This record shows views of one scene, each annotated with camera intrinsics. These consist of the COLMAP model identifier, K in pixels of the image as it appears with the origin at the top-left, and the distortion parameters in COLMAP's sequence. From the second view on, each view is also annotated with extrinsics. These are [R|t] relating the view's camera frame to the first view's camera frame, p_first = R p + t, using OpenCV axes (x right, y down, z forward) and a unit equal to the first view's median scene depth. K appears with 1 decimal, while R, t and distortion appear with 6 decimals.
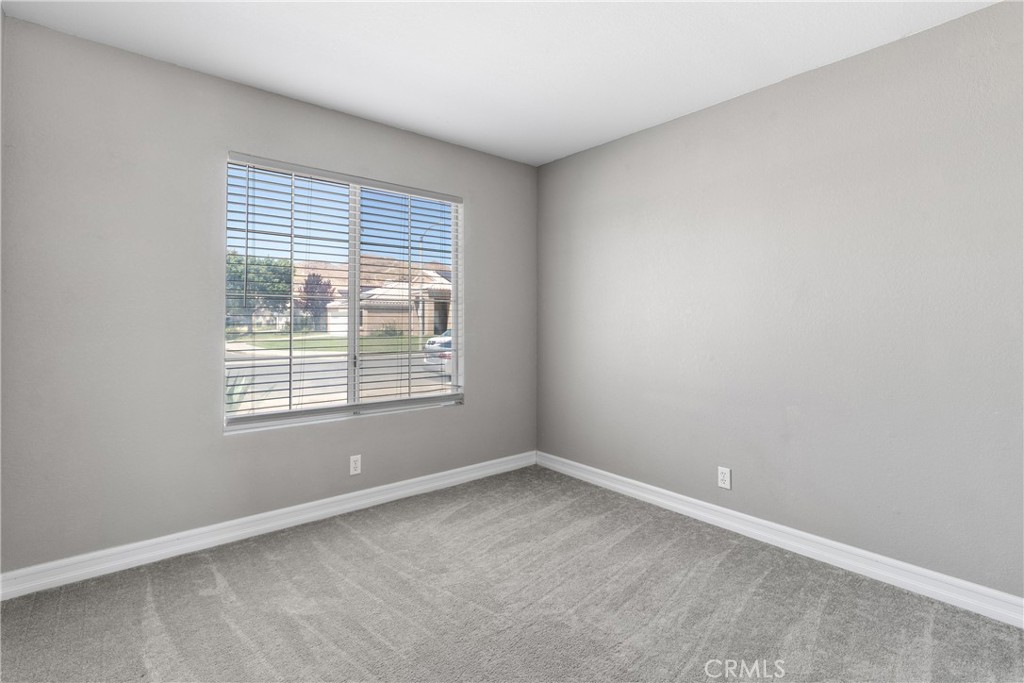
lens RADIAL K [[483.3, 0, 510.5], [0, 483.3, 335.9], [0, 0, 1]] dist [0.004500, 0.000861]
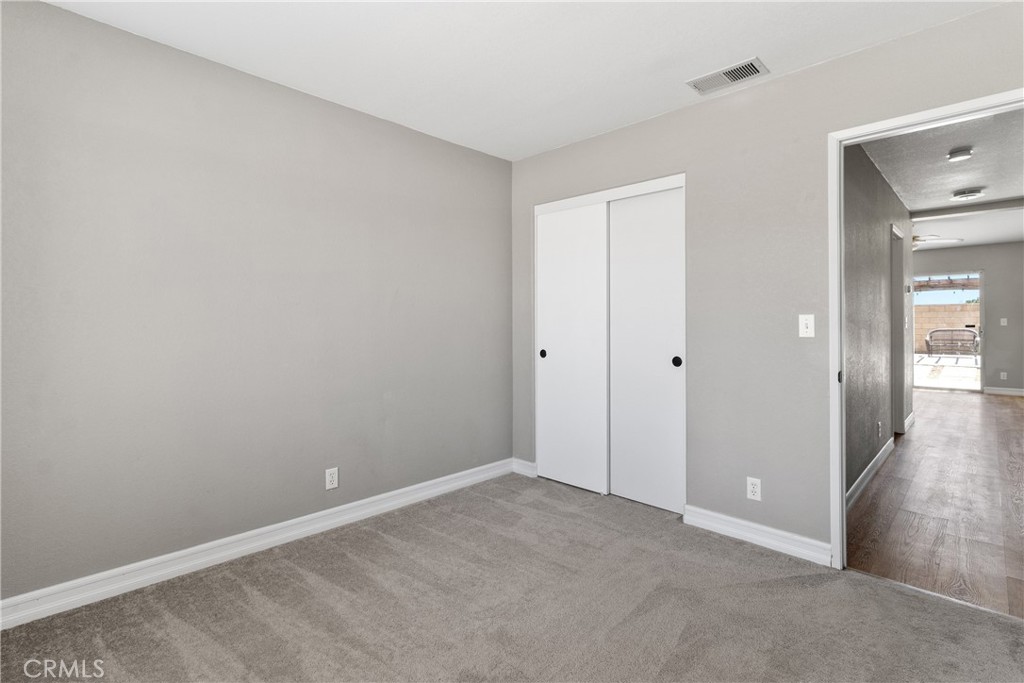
lens RADIAL K [[483.3, 0, 510.5], [0, 483.3, 334.9], [0, 0, 1]] dist [0.004500, 0.000861]
pose [[-0.115249, -0.015694, 0.993213, -0.575858], [0.022549, 0.999576, 0.018411, -0.013103], [-0.993081, 0.024518, -0.114846, 0.720868]]
